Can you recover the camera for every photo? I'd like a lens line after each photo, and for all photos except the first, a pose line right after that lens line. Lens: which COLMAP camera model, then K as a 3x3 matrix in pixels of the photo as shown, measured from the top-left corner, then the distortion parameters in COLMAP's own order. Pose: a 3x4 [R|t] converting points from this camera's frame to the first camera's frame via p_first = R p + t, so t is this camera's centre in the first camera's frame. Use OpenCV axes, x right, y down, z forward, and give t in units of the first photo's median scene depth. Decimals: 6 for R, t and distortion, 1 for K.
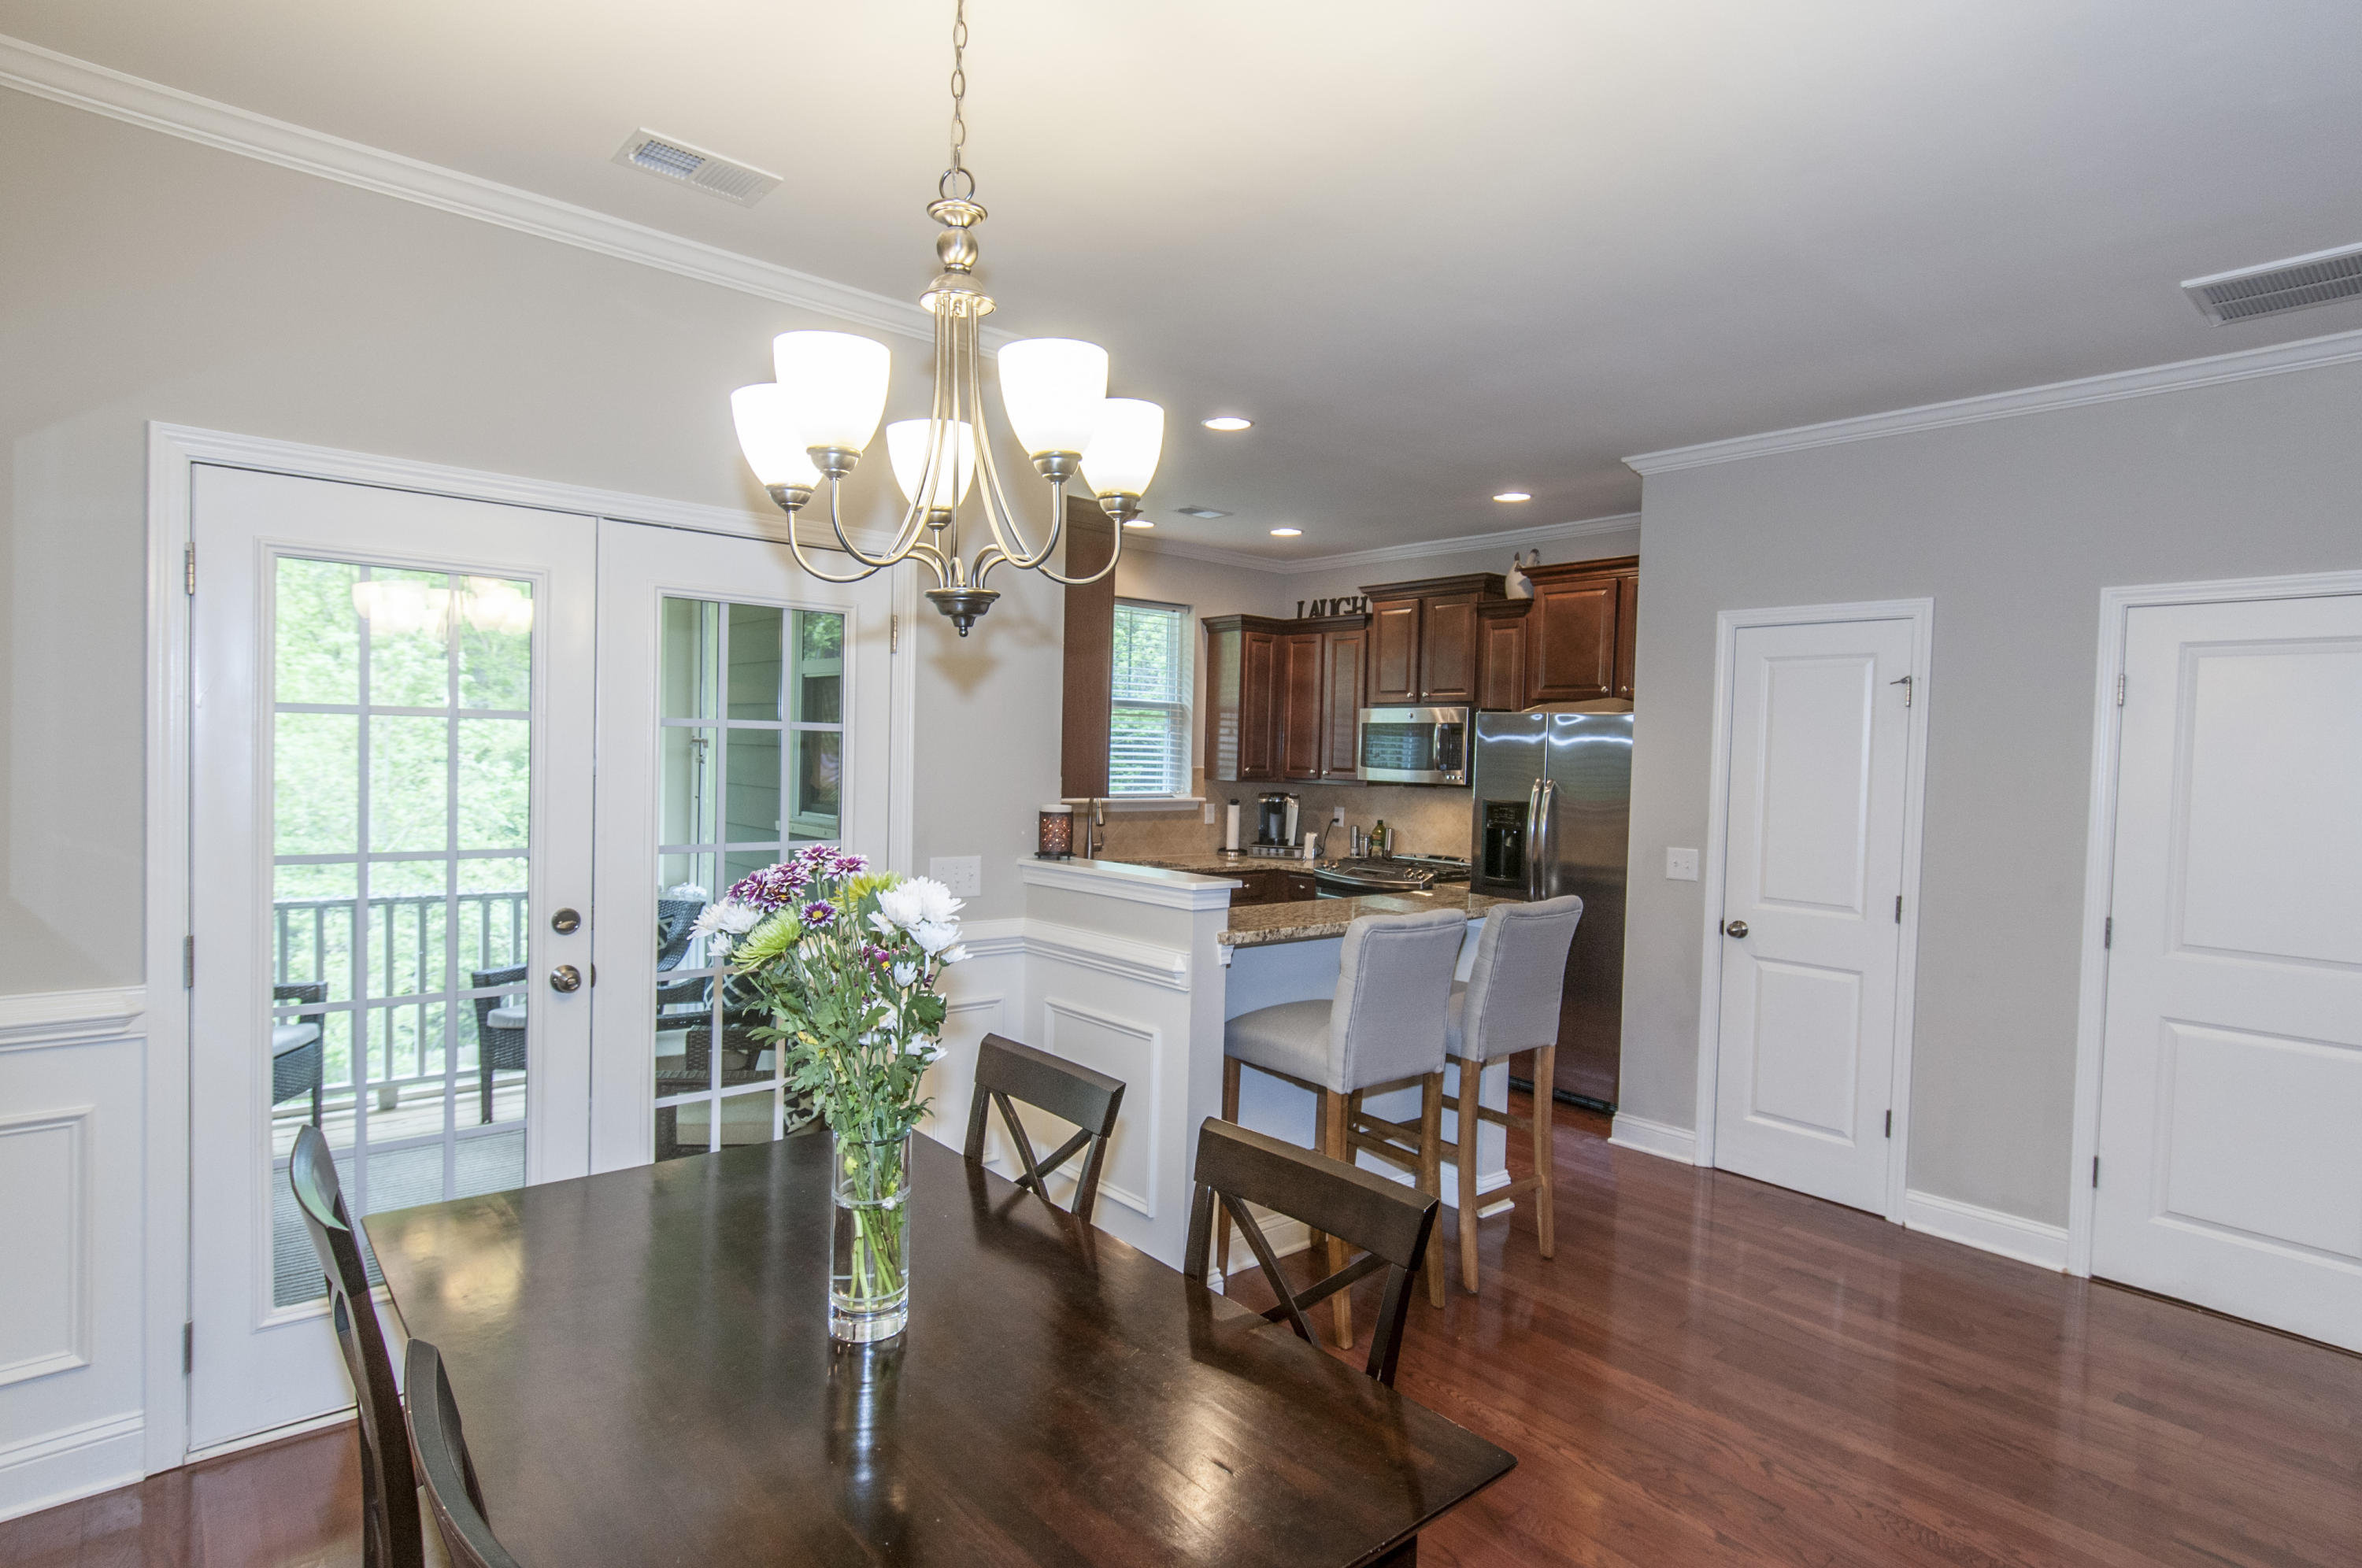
lens RADIAL K [[1224.8, 0, 1221.6], [0, 1224.8, 787.8], [0, 0, 1]] dist [0.014812, -0.011326]
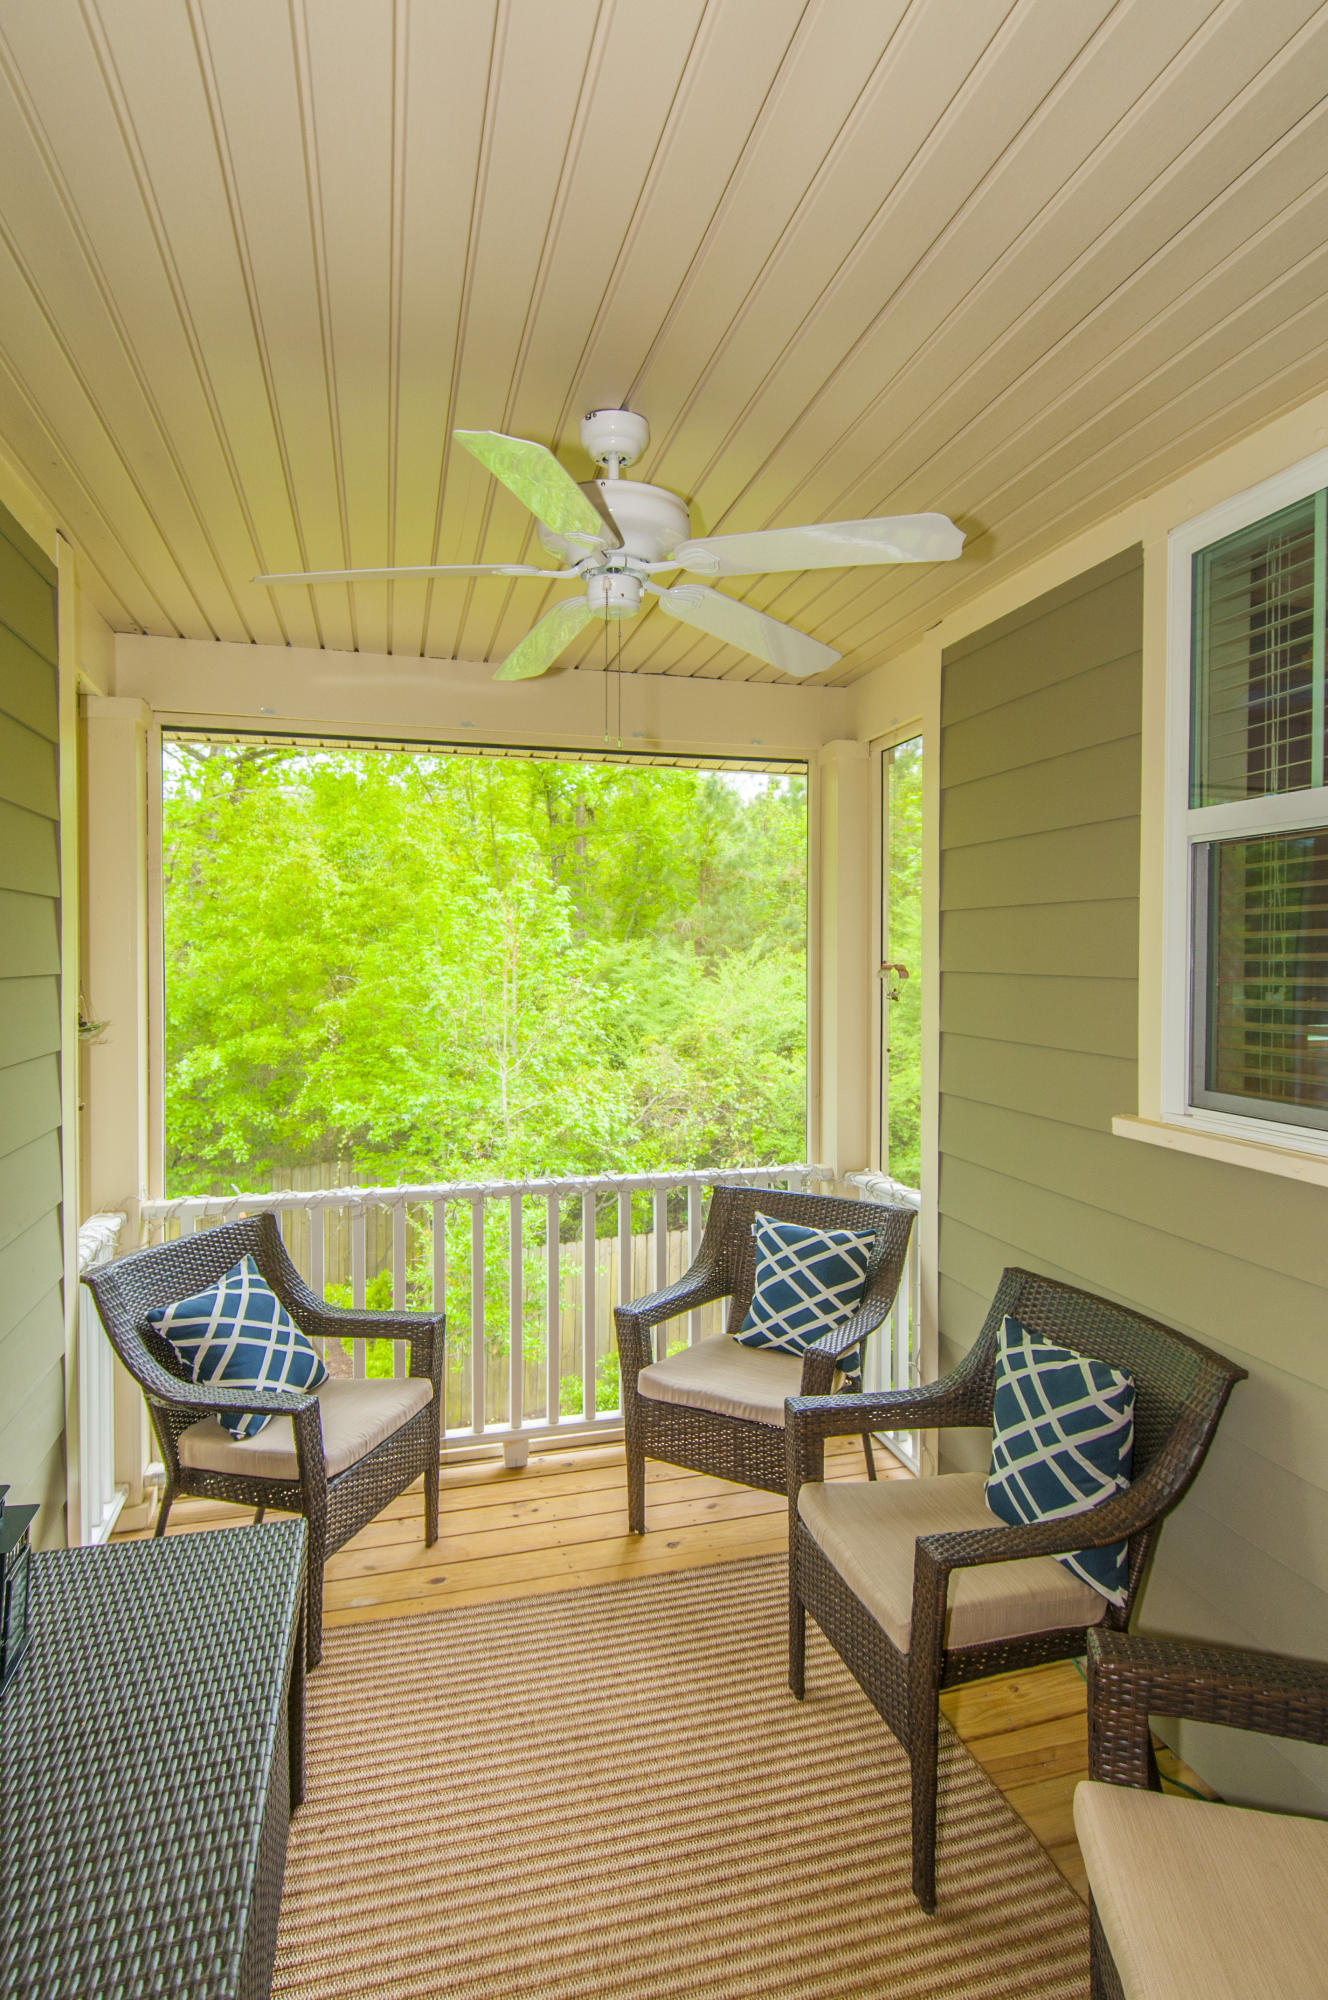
lens RADIAL K [[1037.2, 0, 680.3], [0, 1037.2, 969.2], [0, 0, 1]] dist [0.014812, -0.011326]
pose [[0.904602, -0.021061, -0.425737, -0.308145], [0.011757, 0.999631, -0.024472, -0.026184], [0.426095, 0.017132, 0.904516, 0.459307]]
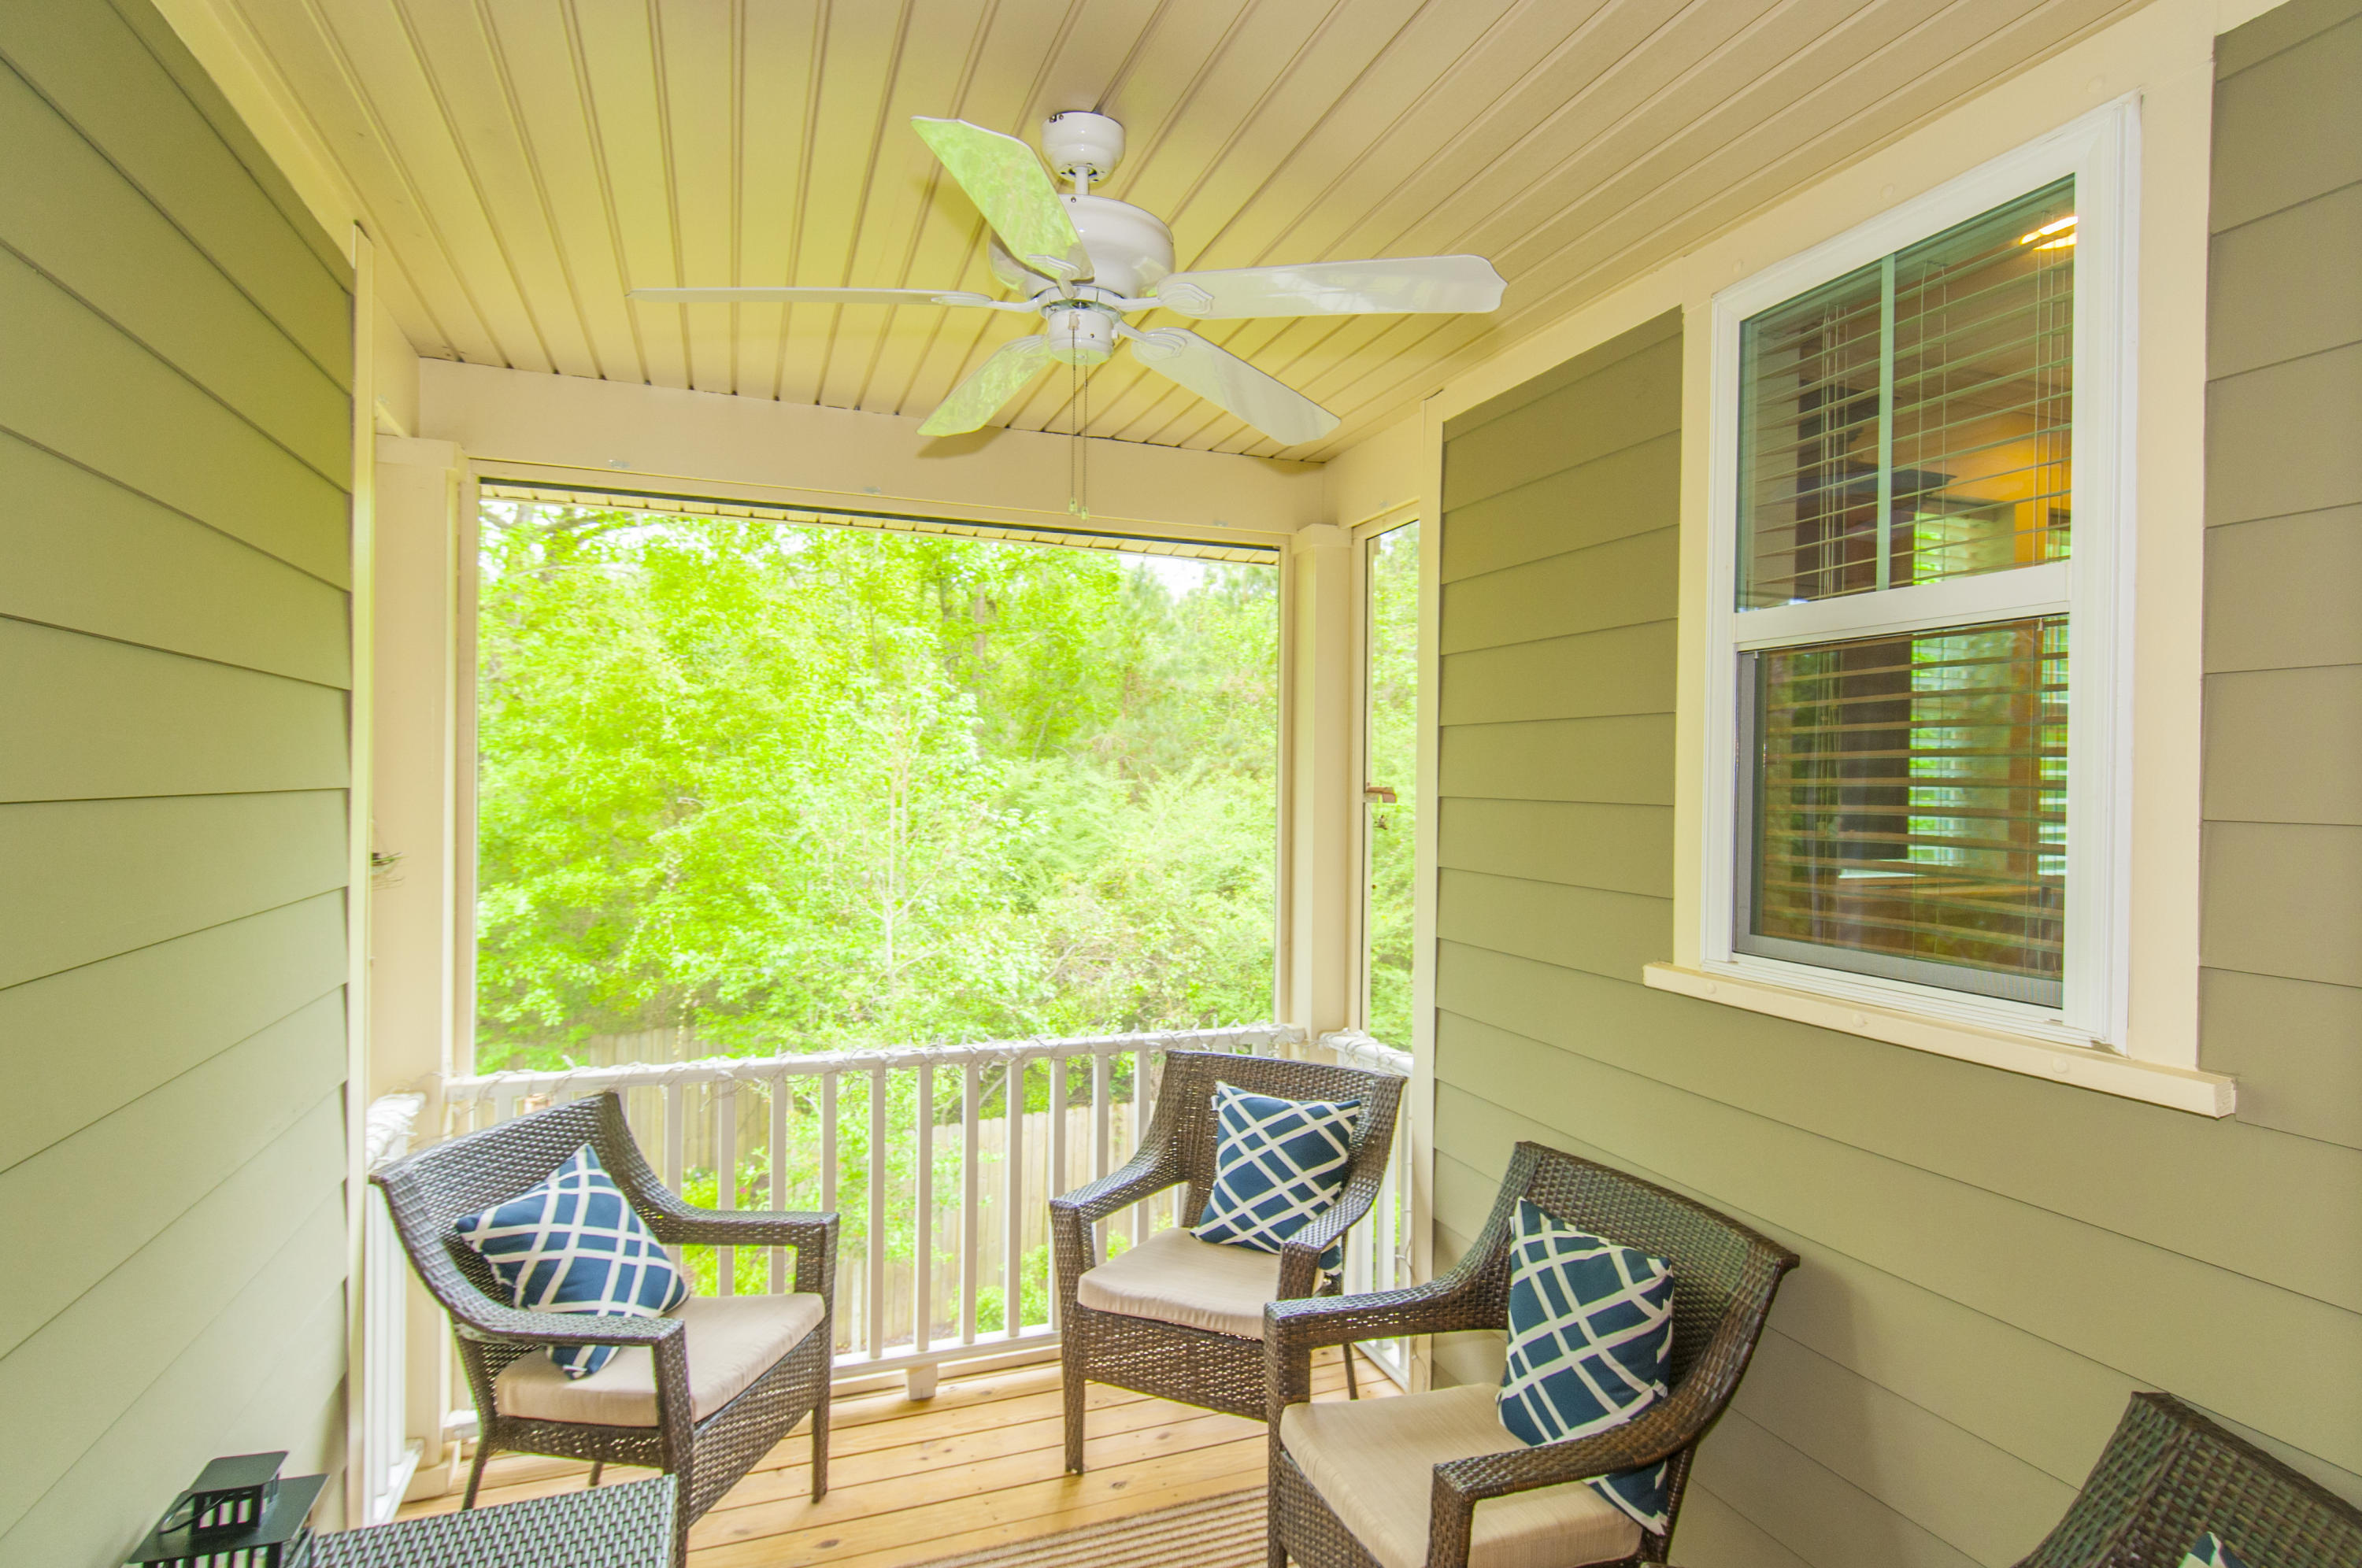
lens RADIAL K [[1224.8, 0, 1221.4], [0, 1224.8, 784.6], [0, 0, 1]] dist [0.014812, -0.011326]
pose [[0.943451, -0.014670, -0.331187, -0.326683], [0.004231, 0.999472, -0.032221, -0.024743], [0.331484, 0.028997, 0.943015, 0.458658]]
